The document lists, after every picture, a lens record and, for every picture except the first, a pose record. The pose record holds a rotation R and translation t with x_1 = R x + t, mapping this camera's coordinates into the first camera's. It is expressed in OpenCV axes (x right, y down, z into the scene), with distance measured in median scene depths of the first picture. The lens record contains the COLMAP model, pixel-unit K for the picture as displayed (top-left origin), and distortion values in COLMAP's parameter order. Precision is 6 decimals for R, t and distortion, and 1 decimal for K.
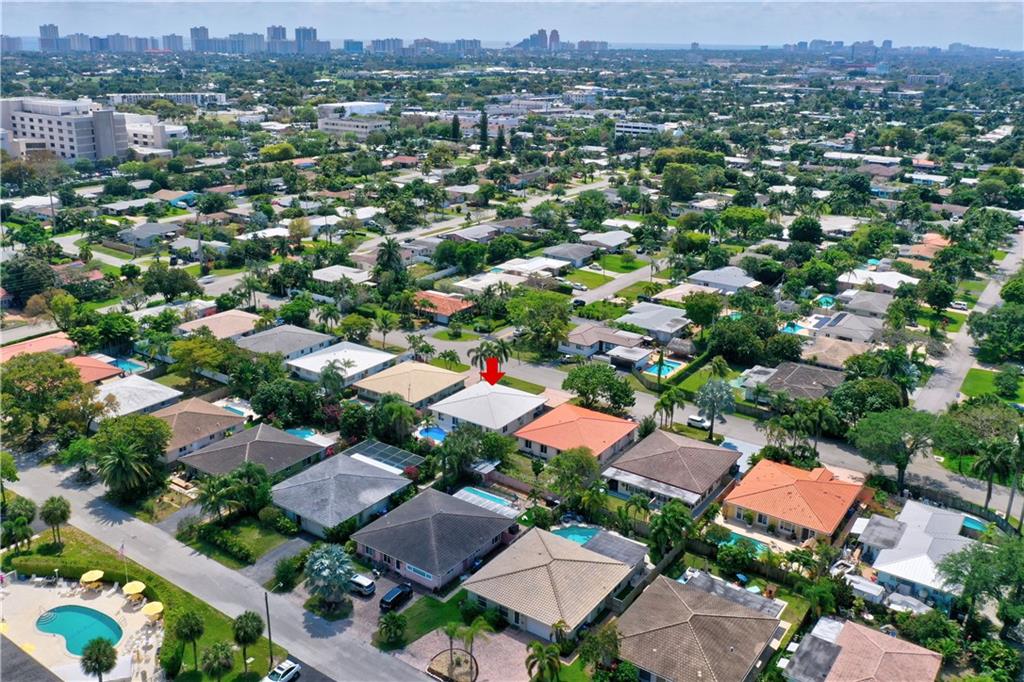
lens RADIAL K [[871.0, 0, 512.0], [0, 871.0, 341.0], [0, 0, 1]] dist [-0.022860, 0.001242]
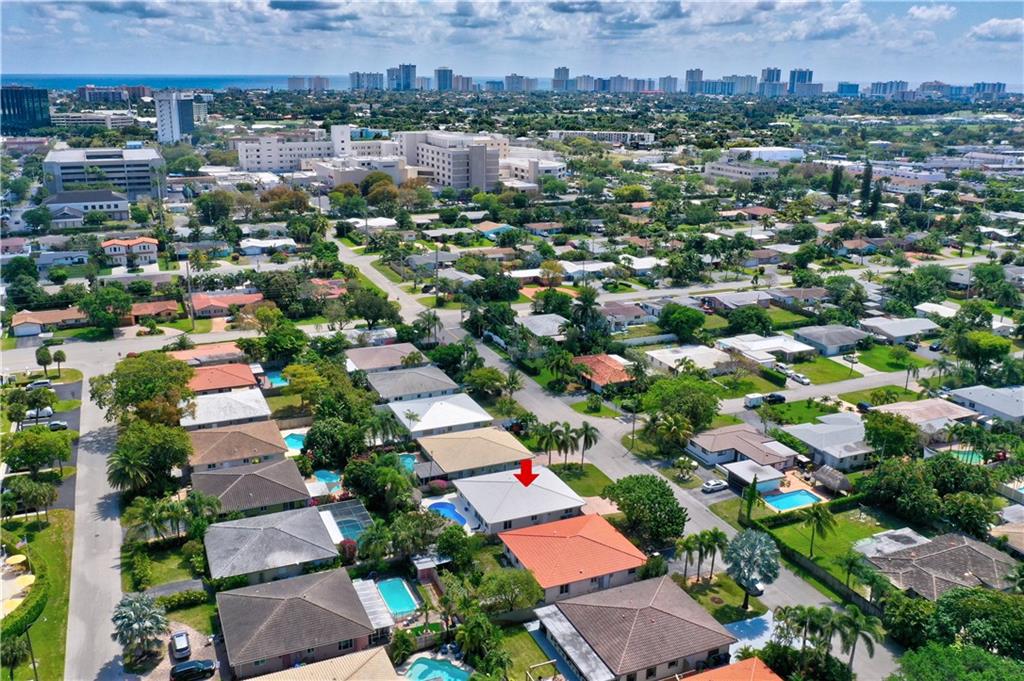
lens RADIAL K [[880.7, 0, 512.0], [0, 880.7, 340.5], [0, 0, 1]] dist [-0.016368, 0.001474]
pose [[0.850459, 0.147507, -0.504936, 0.285306], [-0.171570, 0.985171, -0.001175, -0.055455], [0.497275, 0.087631, 0.863156, 0.161433]]
